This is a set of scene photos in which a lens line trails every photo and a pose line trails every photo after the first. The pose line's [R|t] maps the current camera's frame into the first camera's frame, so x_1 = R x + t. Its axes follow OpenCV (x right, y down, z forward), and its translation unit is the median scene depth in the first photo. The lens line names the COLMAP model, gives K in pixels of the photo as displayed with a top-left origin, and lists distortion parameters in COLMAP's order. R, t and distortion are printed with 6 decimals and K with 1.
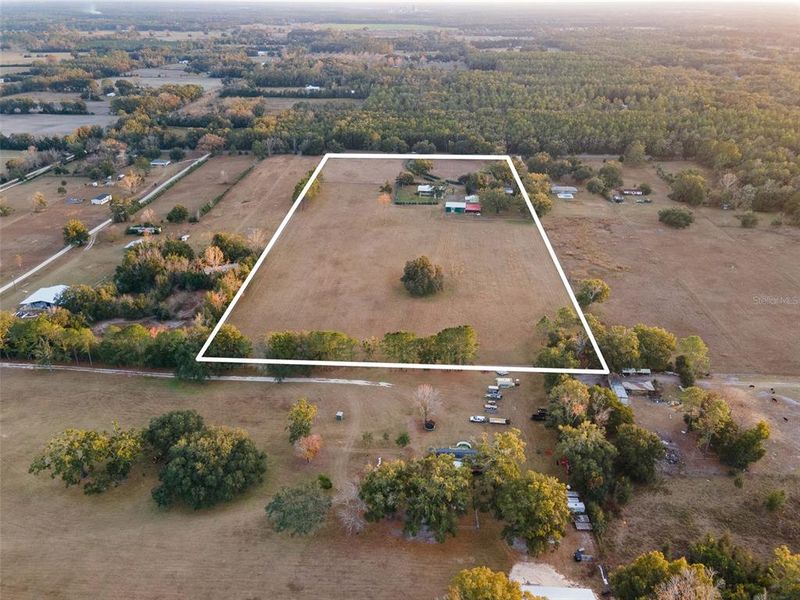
lens RADIAL K [[594.6, 0, 400.0], [0, 594.6, 300.0], [0, 0, 1]] dist [0.035816, 0.002166]
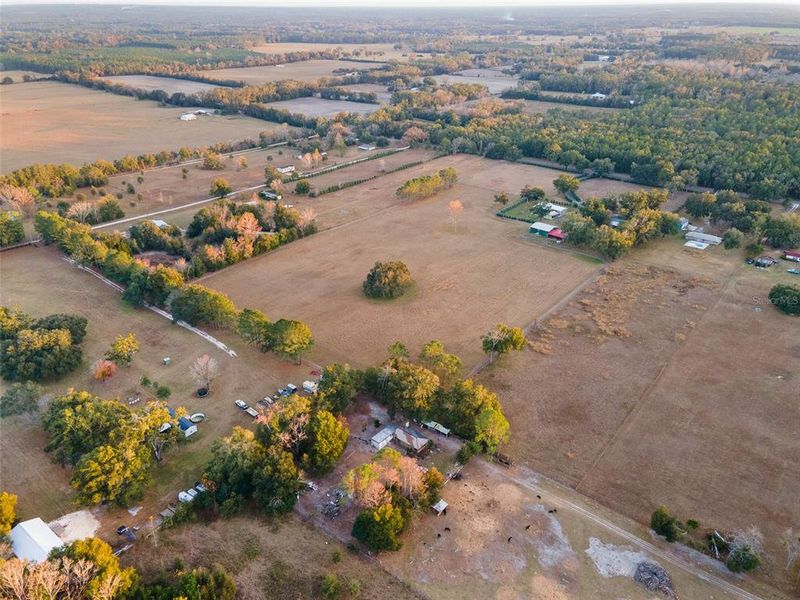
lens RADIAL K [[587.1, 0, 400.0], [0, 587.1, 300.0], [0, 0, 1]] dist [0.028963, 0.006890]
pose [[0.807340, 0.258743, -0.530333, 0.392890], [-0.259043, 0.962915, 0.075445, -0.058231], [0.530187, 0.076470, 0.844426, 0.117297]]
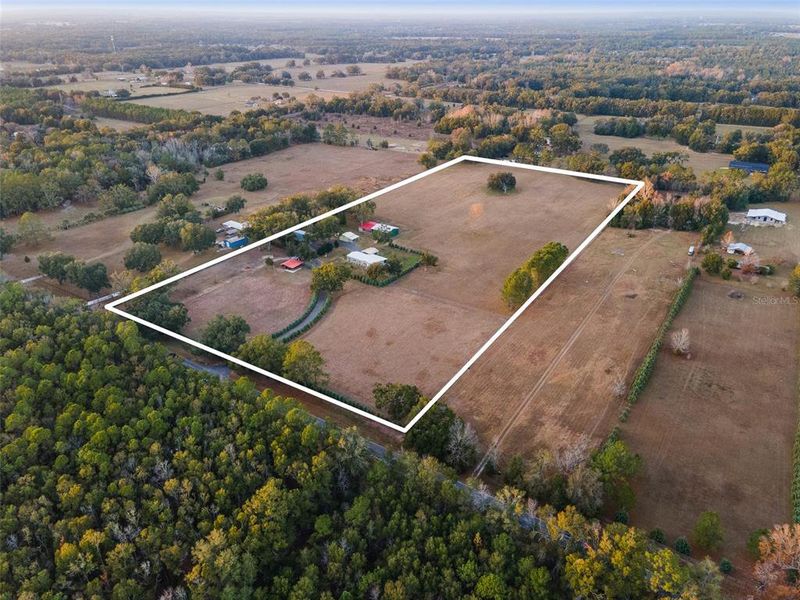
lens RADIAL K [[581.9, 0, 406.2], [0, 581.9, 299.5], [0, 0, 1]] dist [0.033118, 0.033106]
pose [[-0.871716, -0.227949, 0.433762, -0.314801], [0.207573, 0.630083, 0.748270, -0.689948], [-0.443874, 0.742317, -0.501938, 1.396790]]
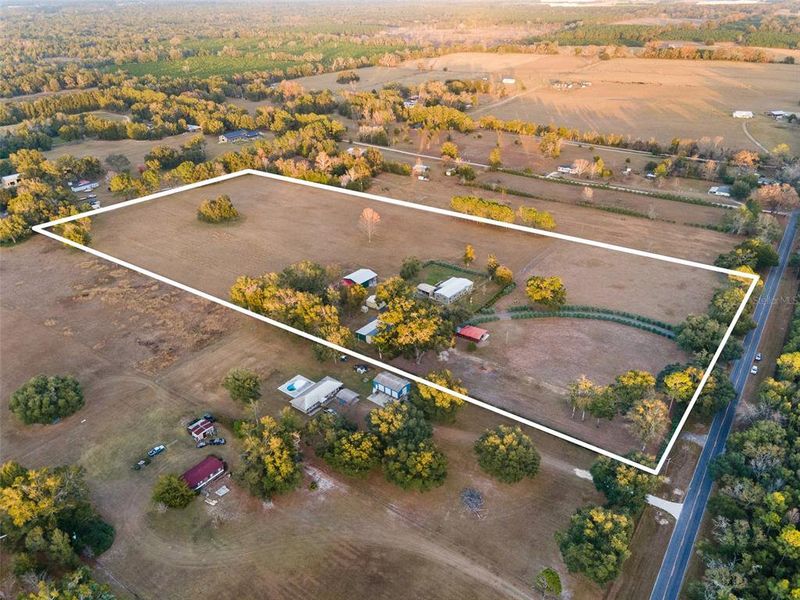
lens RADIAL K [[581.9, 0, 406.2], [0, 581.9, 299.5], [0, 0, 1]] dist [0.033118, 0.033106]
pose [[-0.523029, 0.400214, -0.752509, 0.561546], [-0.374710, 0.685026, 0.624765, -0.556646], [0.765528, 0.608743, -0.208324, 1.116541]]
